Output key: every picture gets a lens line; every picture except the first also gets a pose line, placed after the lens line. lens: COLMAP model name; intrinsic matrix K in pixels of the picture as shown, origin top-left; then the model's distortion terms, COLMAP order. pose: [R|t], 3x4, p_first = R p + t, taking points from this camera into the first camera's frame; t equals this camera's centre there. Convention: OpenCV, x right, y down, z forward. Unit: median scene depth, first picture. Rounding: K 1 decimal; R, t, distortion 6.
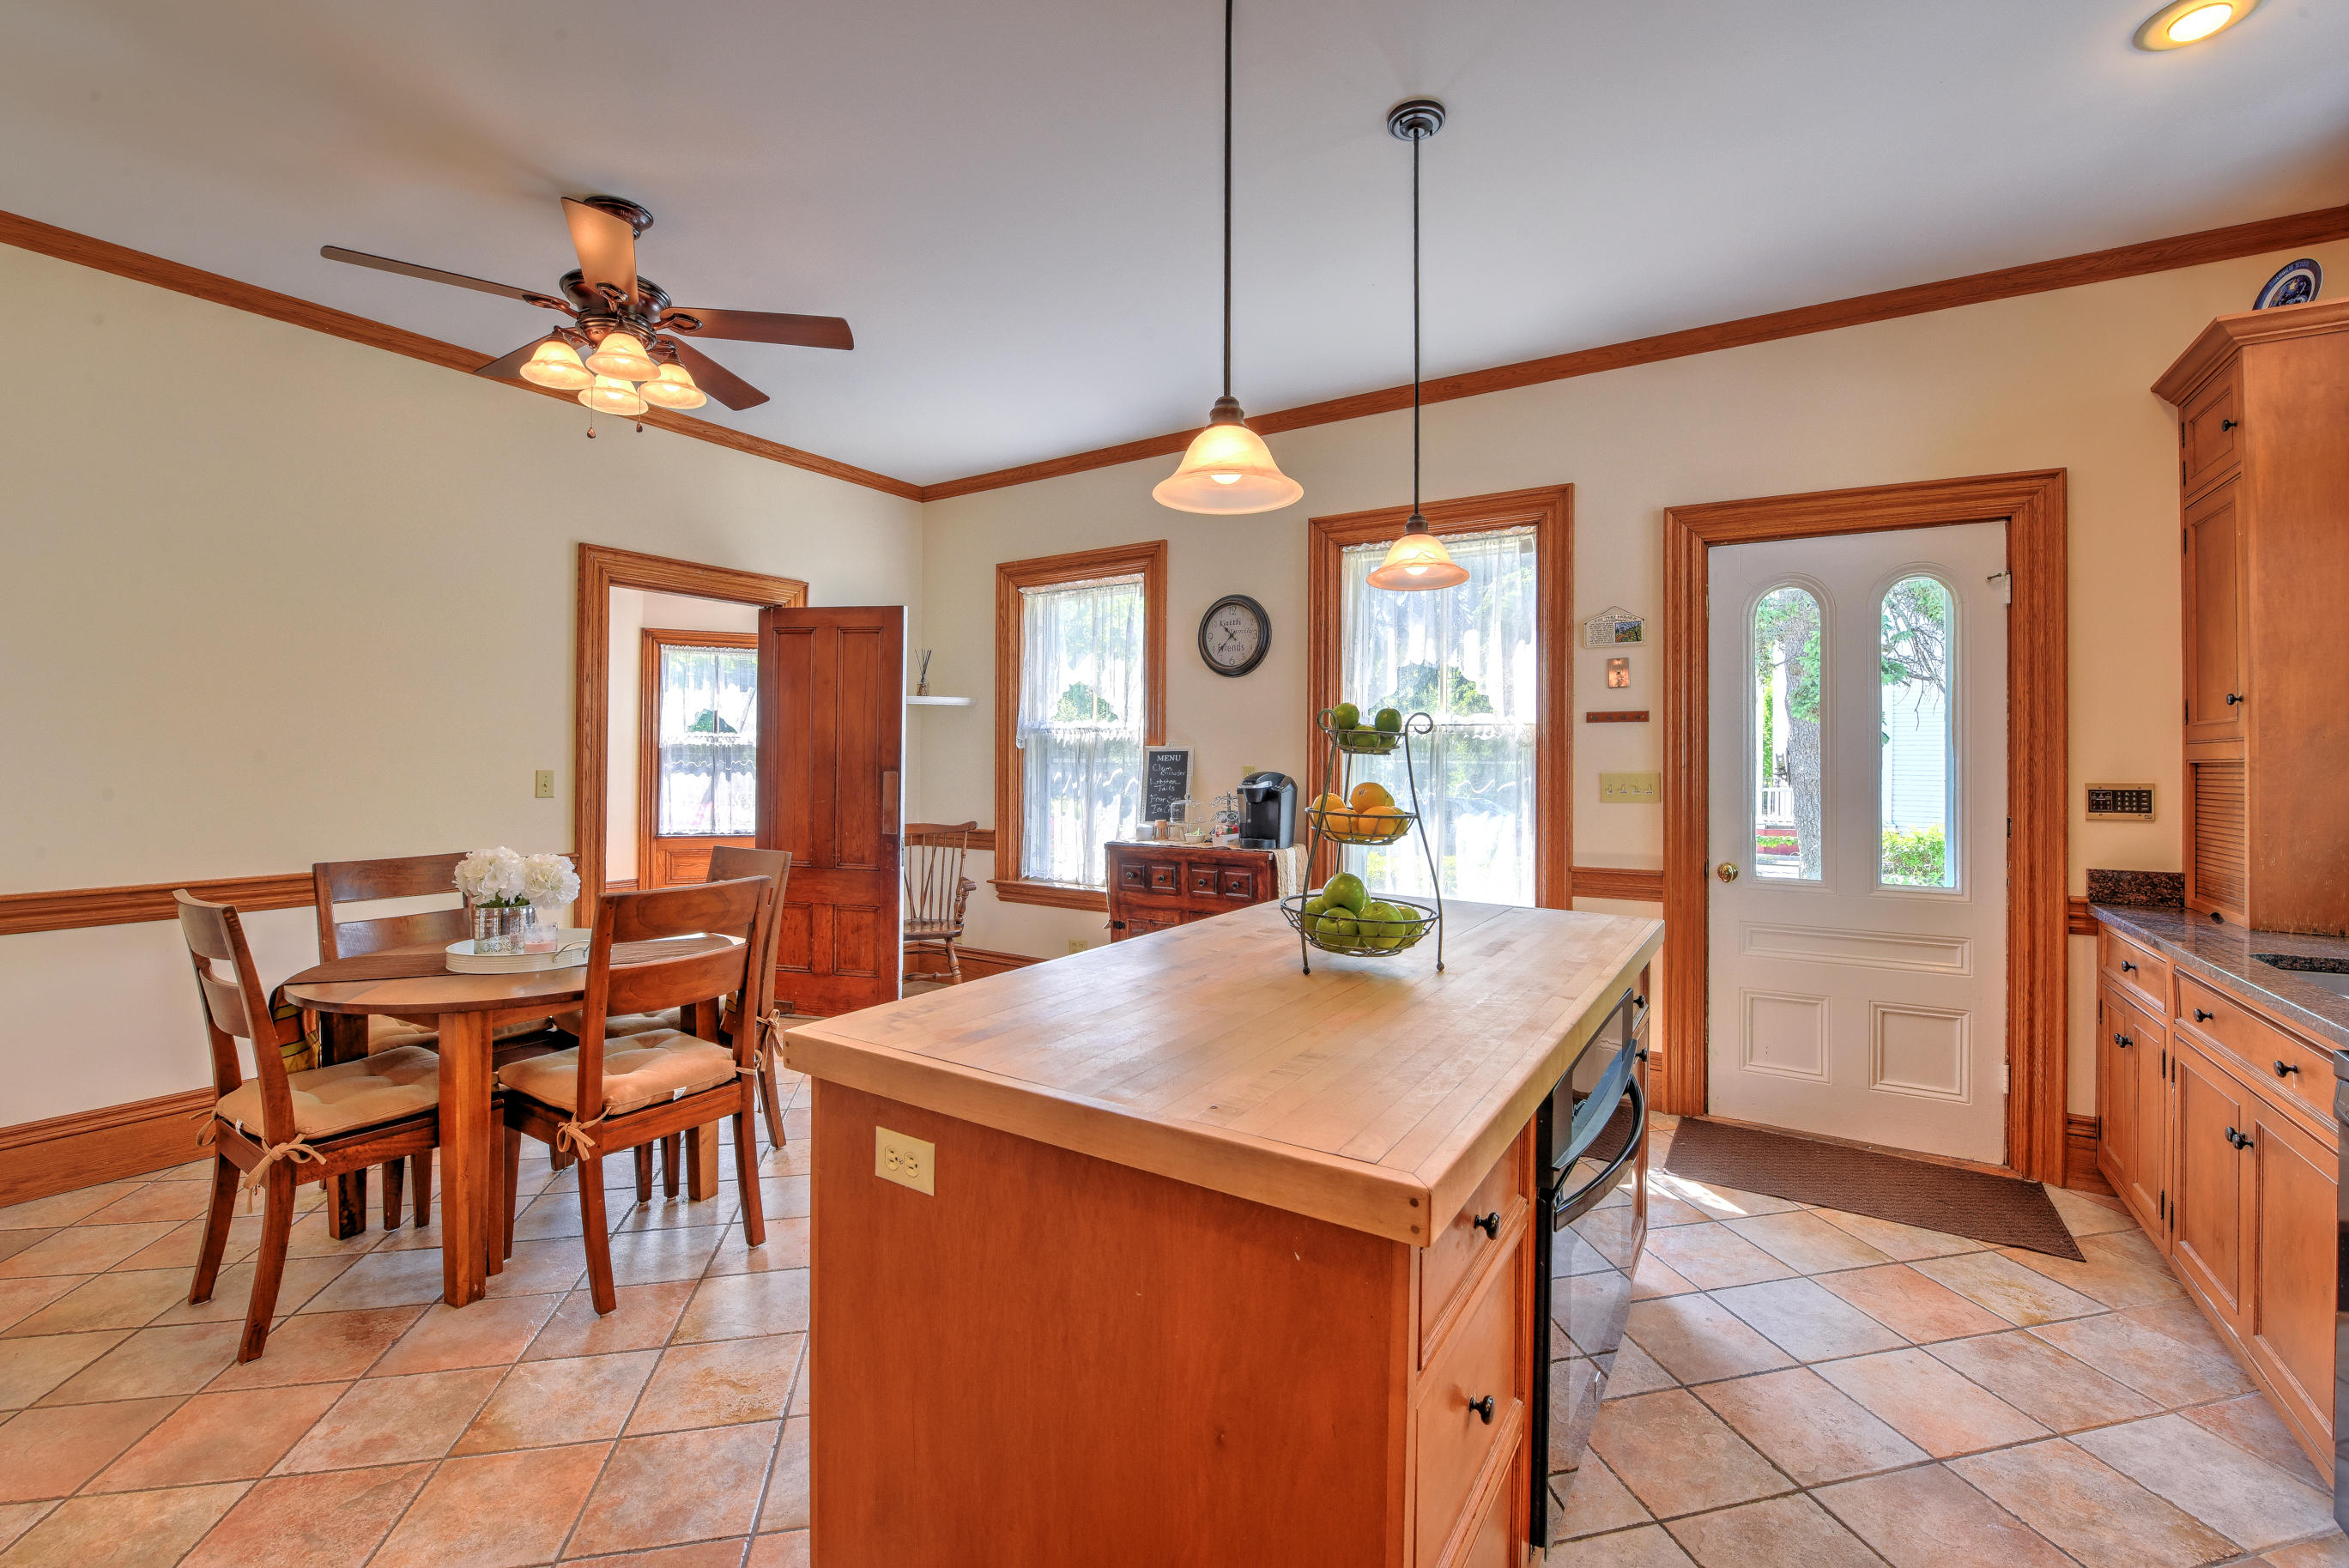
lens RADIAL K [[986.9, 0, 1174.5], [0, 986.9, 751.8], [0, 0, 1]] dist [-0.018563, -0.000168]
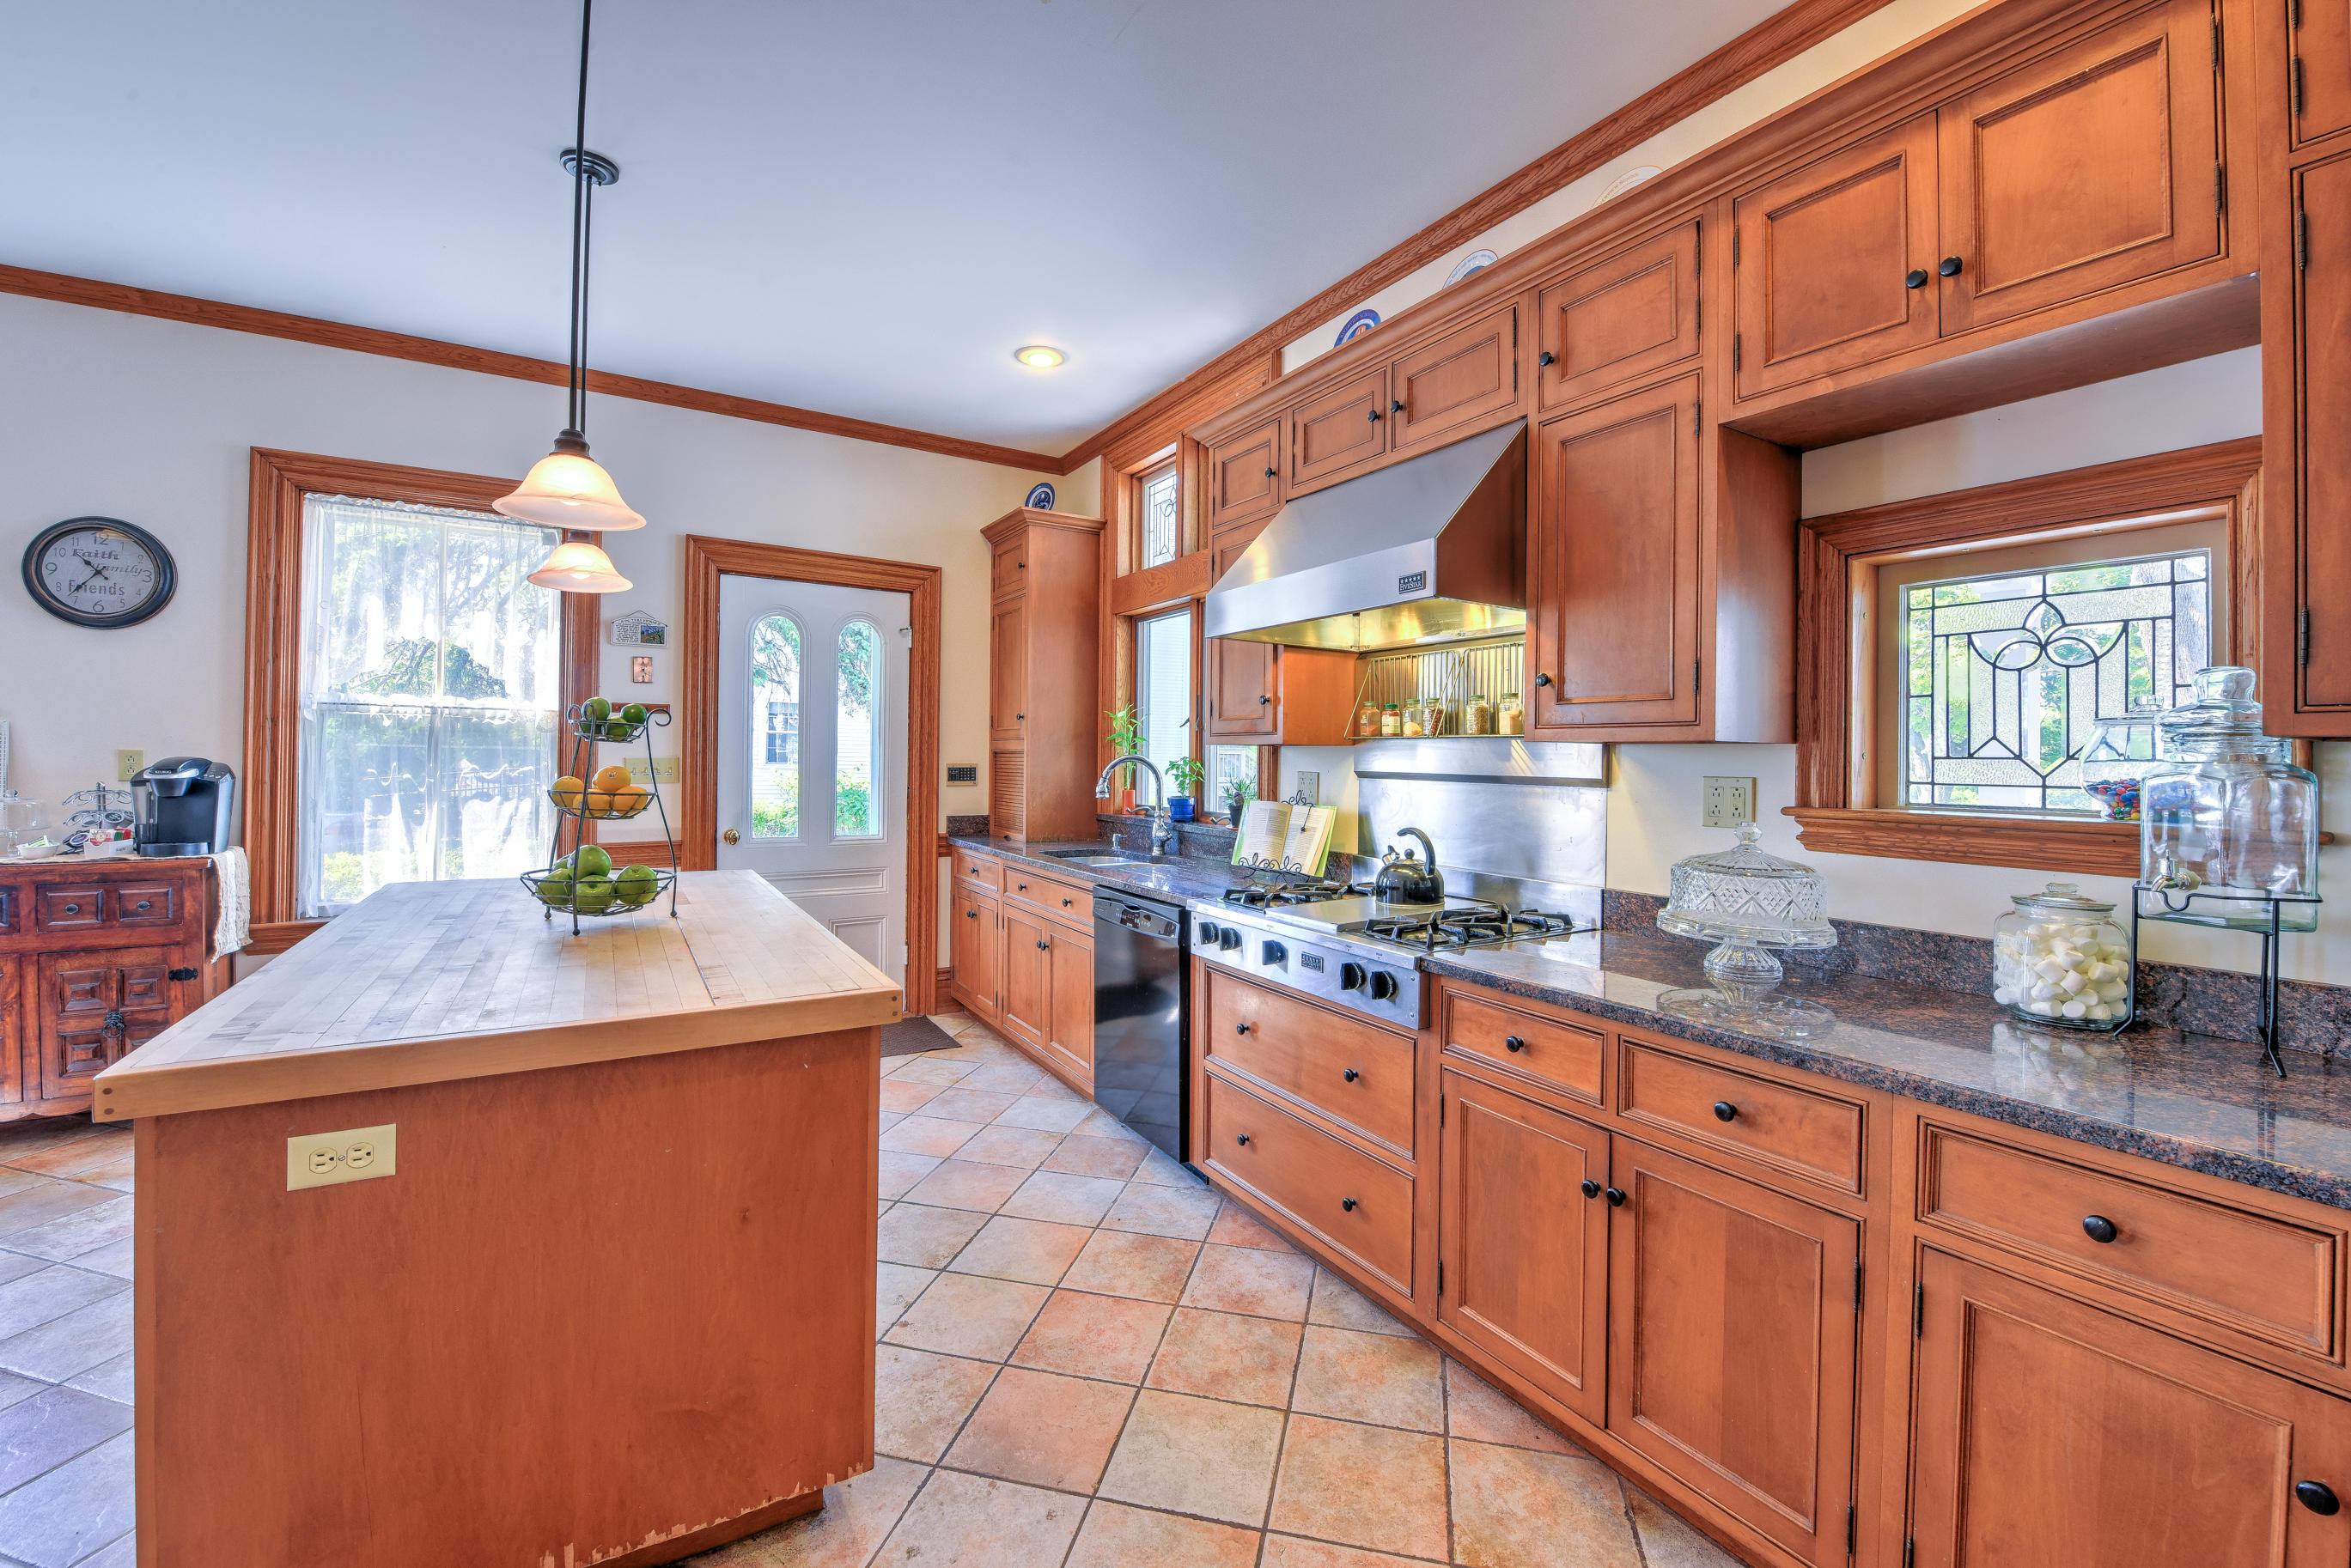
lens RADIAL K [[988.1, 0, 1190.2], [0, 988.1, 744.7], [0, 0, 1]] dist [0.017282, -0.000064]
pose [[0.432814, 0.009526, 0.901433, -0.385755], [-0.018350, 0.999830, -0.001755, -0.004112], [-0.901297, -0.015782, 0.432915, -0.087885]]
